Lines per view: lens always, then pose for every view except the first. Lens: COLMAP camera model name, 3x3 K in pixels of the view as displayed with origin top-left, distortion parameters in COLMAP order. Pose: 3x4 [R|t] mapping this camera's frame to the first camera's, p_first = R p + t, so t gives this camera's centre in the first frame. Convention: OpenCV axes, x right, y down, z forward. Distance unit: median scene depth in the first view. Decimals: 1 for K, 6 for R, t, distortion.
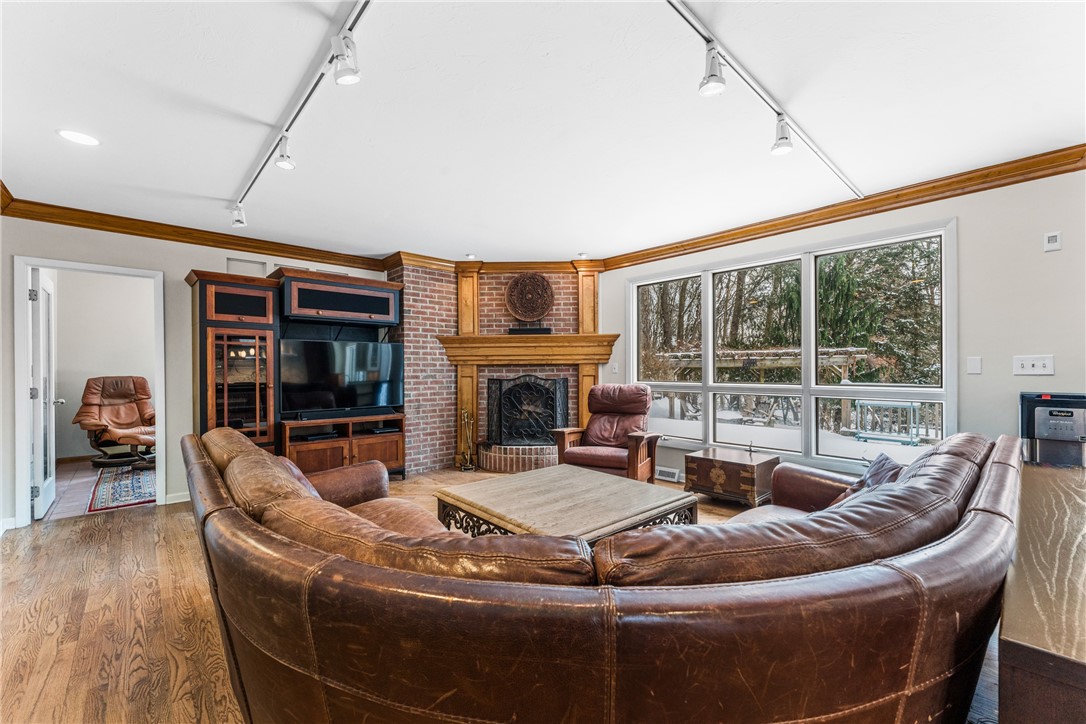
lens RADIAL K [[433.4, 0, 542.7], [0, 433.4, 371.9], [0, 0, 1]] dist [-0.002316, -0.000250]
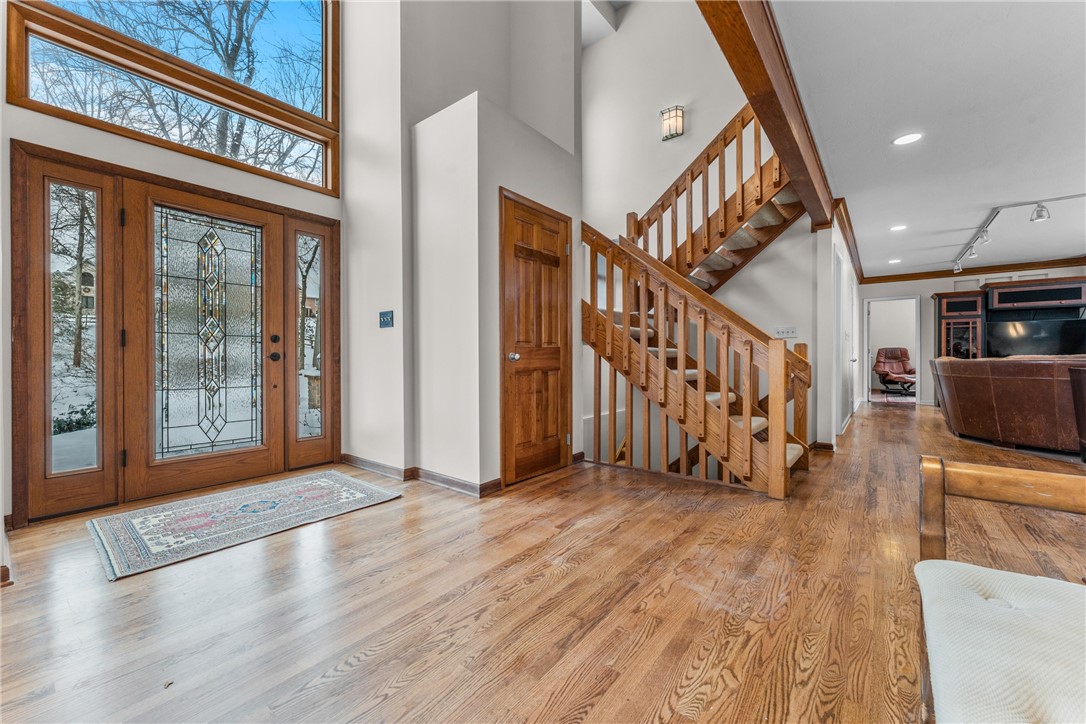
lens RADIAL K [[433.4, 0, 543.2], [0, 433.4, 355.3], [0, 0, 1]] dist [-0.002316, -0.000250]
pose [[0.146631, 0.008059, -0.989158, 0.704058], [-0.004200, 0.999963, 0.007525, 0.042537], [0.989182, 0.003051, 0.146659, -0.843735]]
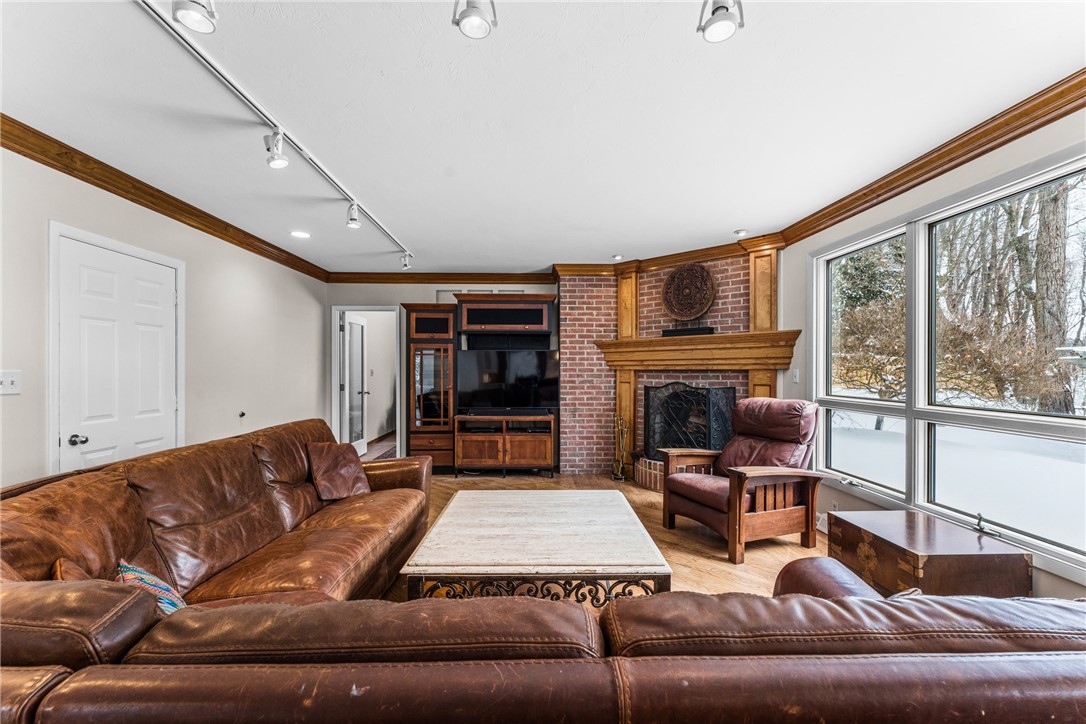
lens RADIAL K [[433.4, 0, 545.9], [0, 433.4, 371.2], [0, 0, 1]] dist [-0.002316, -0.000250]
pose [[0.758986, 0.009176, -0.651043, 0.326447], [-0.006988, 0.999958, 0.005948, -0.018706], [0.651070, 0.000035, 0.759018, 0.163843]]
